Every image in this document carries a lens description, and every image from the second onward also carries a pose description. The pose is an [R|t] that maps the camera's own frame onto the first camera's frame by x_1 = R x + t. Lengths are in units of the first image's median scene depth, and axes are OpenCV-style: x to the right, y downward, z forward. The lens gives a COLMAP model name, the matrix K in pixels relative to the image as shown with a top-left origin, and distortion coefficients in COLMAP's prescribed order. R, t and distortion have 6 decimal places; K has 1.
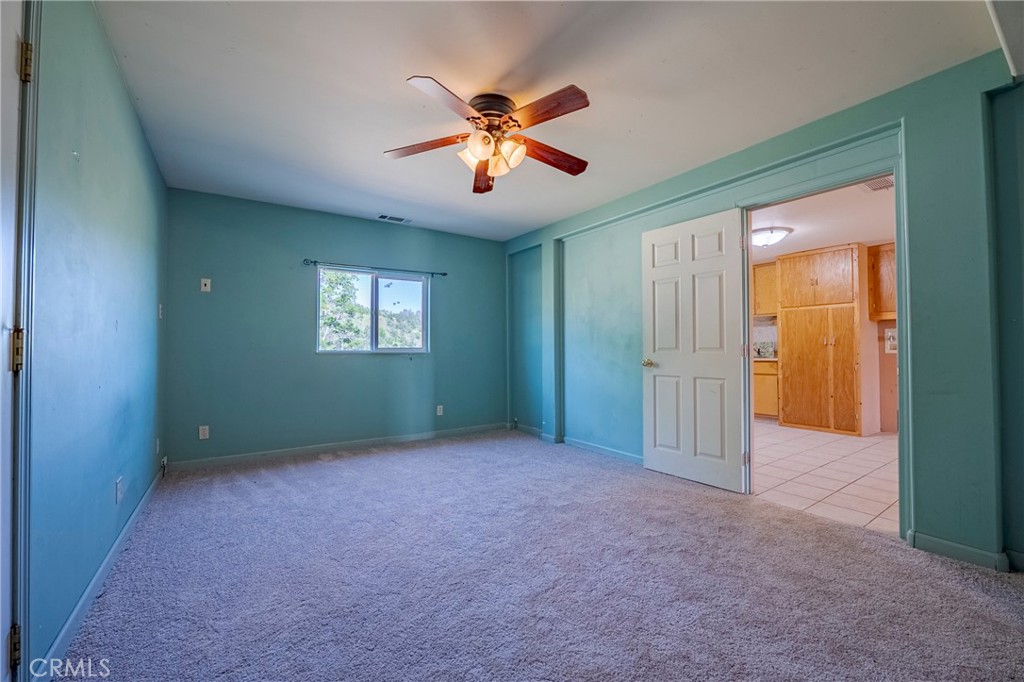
lens RADIAL K [[412.8, 0, 512.5], [0, 412.8, 340.5], [0, 0, 1]] dist [-0.012144, 0.000335]
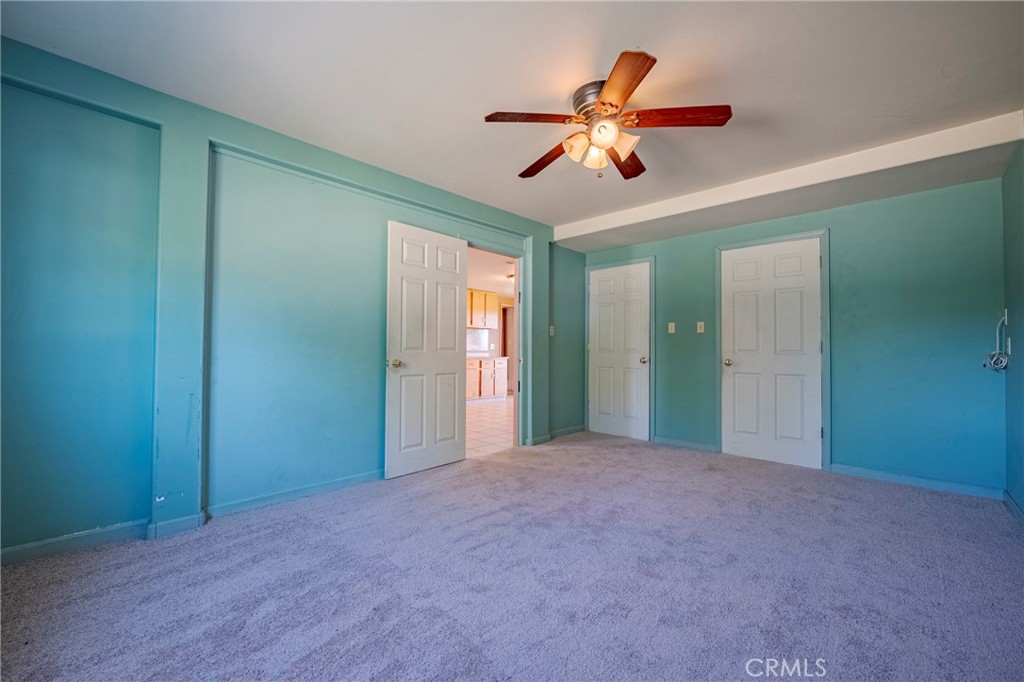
lens RADIAL K [[412.8, 0, 512.3], [0, 412.8, 341.6], [0, 0, 1]] dist [-0.012144, 0.000335]
pose [[-0.206334, 0.018157, 0.978313, -0.449023], [-0.028092, 0.999306, -0.024471, 0.014810], [-0.978078, -0.032532, -0.205681, 0.663717]]
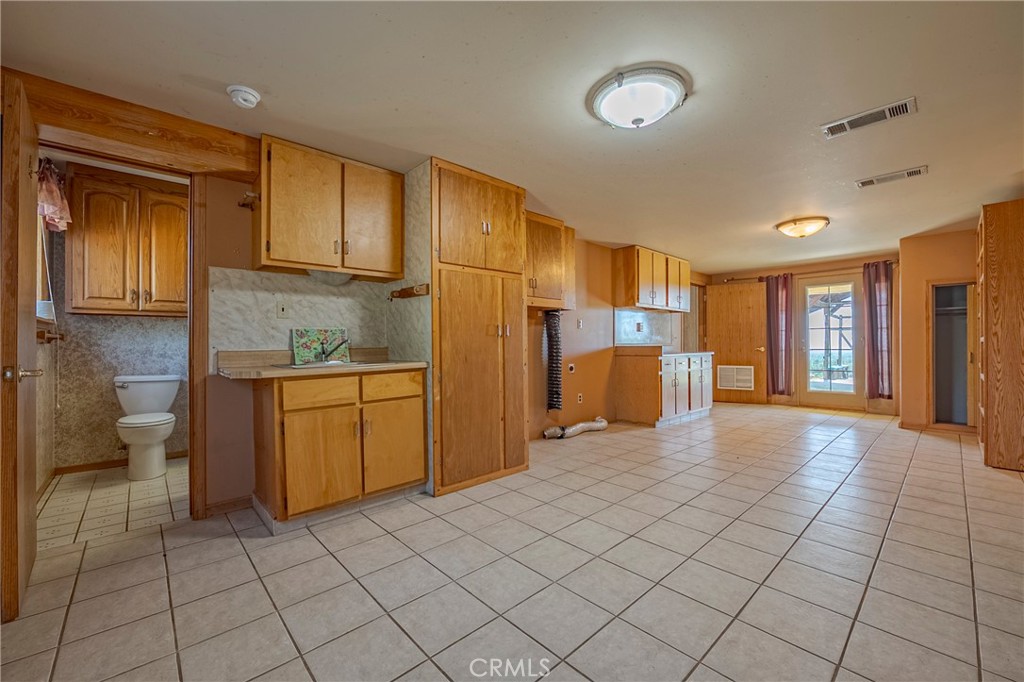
lens RADIAL K [[412.8, 0, 515.8], [0, 412.8, 341.0], [0, 0, 1]] dist [-0.012144, 0.000335]
pose [[-0.153147, 0.005243, 0.988190, 0.151982], [-0.012679, 0.999893, -0.007270, 0.022327], [-0.988122, -0.013642, -0.153064, 1.084927]]
